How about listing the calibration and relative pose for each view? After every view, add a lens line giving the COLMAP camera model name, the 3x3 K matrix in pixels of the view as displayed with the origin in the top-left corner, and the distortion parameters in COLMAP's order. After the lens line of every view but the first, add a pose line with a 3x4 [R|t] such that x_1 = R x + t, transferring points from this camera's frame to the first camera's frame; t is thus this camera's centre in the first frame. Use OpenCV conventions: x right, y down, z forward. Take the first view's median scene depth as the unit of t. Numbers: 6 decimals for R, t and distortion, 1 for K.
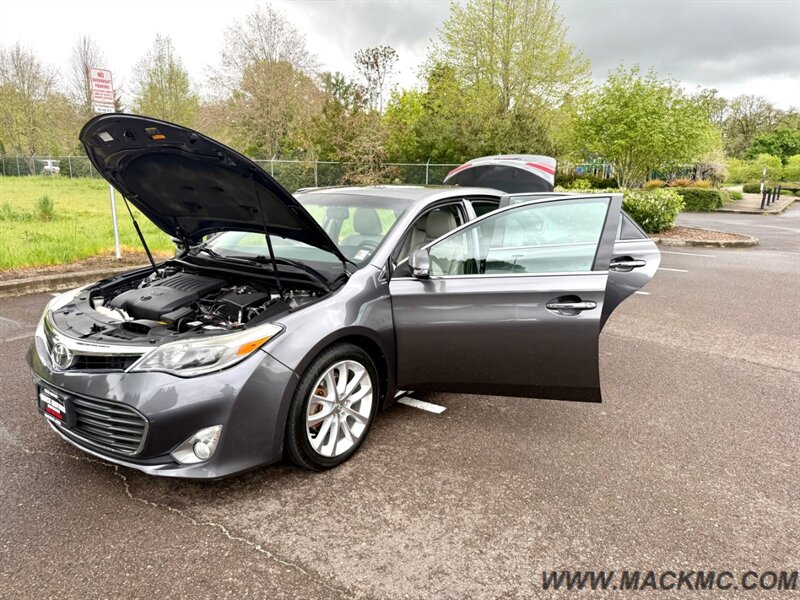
lens RADIAL K [[564.8, 0, 400.0], [0, 564.8, 300.0], [0, 0, 1]] dist [0.012455, -0.007958]
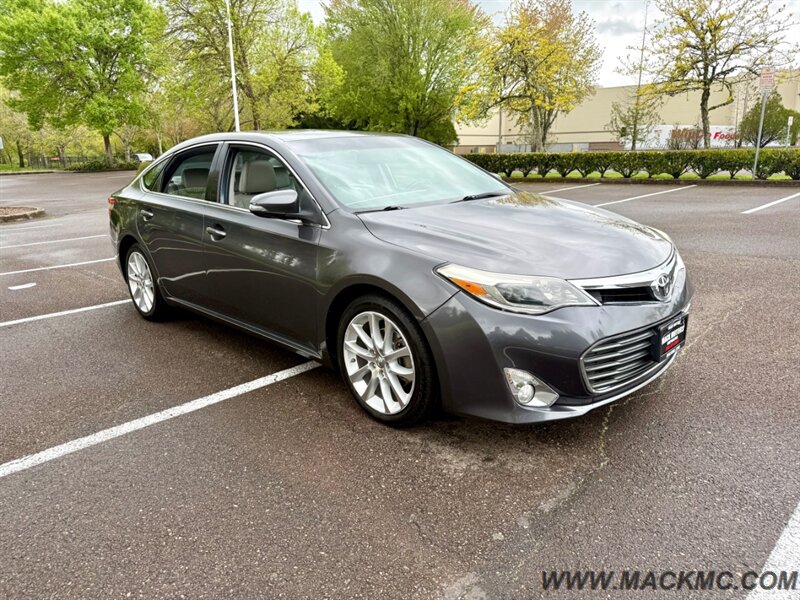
lens RADIAL K [[564.8, 0, 400.0], [0, 564.8, 300.0], [0, 0, 1]] dist [0.012455, -0.007958]
pose [[0.143331, -0.270100, 0.952104, -1.548404], [0.235212, 0.943769, 0.232326, -0.196412], [-0.961318, 0.190646, 0.198802, 1.186240]]
